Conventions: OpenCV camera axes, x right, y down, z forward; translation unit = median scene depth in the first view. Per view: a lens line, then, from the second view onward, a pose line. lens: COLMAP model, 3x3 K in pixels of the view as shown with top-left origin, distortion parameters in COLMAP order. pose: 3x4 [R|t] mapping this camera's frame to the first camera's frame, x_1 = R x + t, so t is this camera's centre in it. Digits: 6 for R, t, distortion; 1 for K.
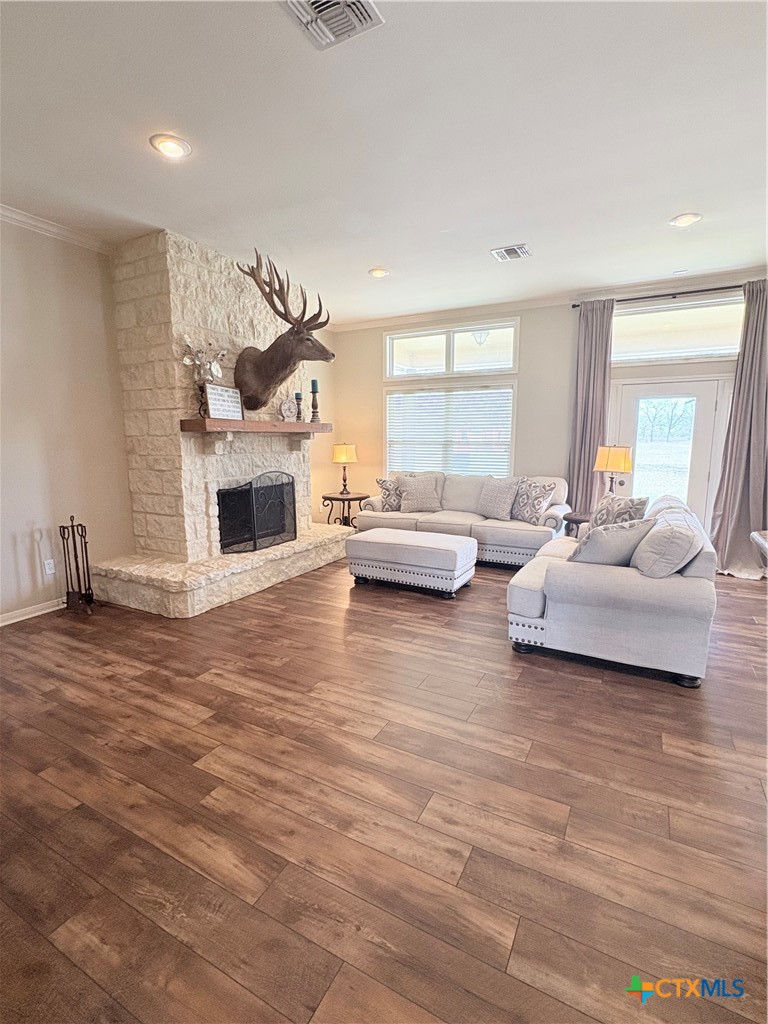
lens RADIAL K [[482.9, 0, 386.2], [0, 482.9, 513.9], [0, 0, 1]] dist [-0.001427, -0.000045]
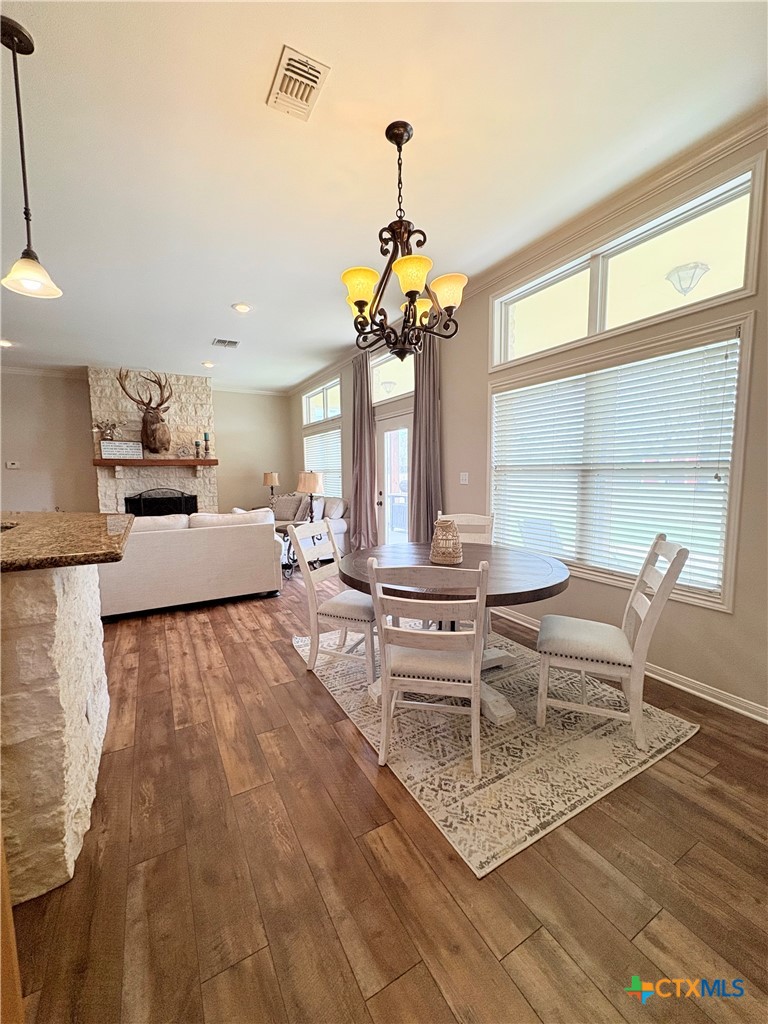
lens RADIAL K [[409.2, 0, 386.9], [0, 409.2, 511.6], [0, 0, 1]] dist [-0.000945, 0.000342]
pose [[0.858687, 0.038220, -0.511073, 1.077085], [-0.068257, 0.996860, -0.040133, -0.002374], [0.507935, 0.069346, 0.858600, 0.153699]]
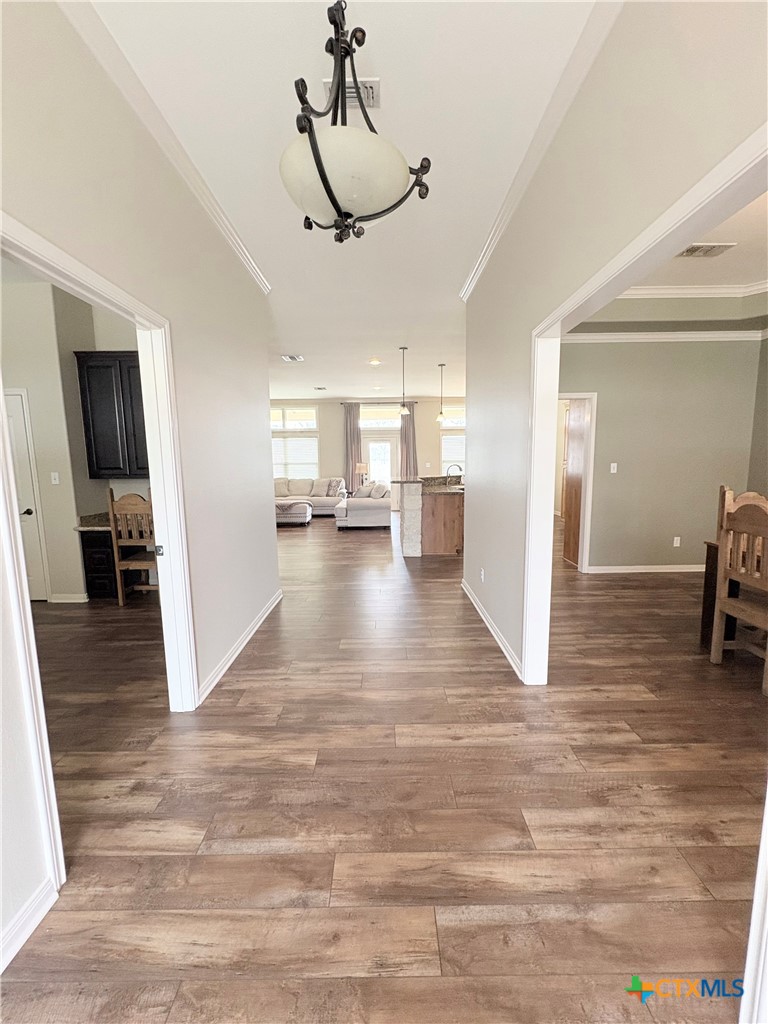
lens RADIAL K [[409.2, 0, 386.2], [0, 409.2, 513.6], [0, 0, 1]] dist [-0.000945, 0.000342]
pose [[0.877467, -0.067673, 0.474840, -0.405061], [0.083690, 0.996412, -0.012647, 0.144245], [-0.472280, 0.050837, 0.879981, -0.831993]]
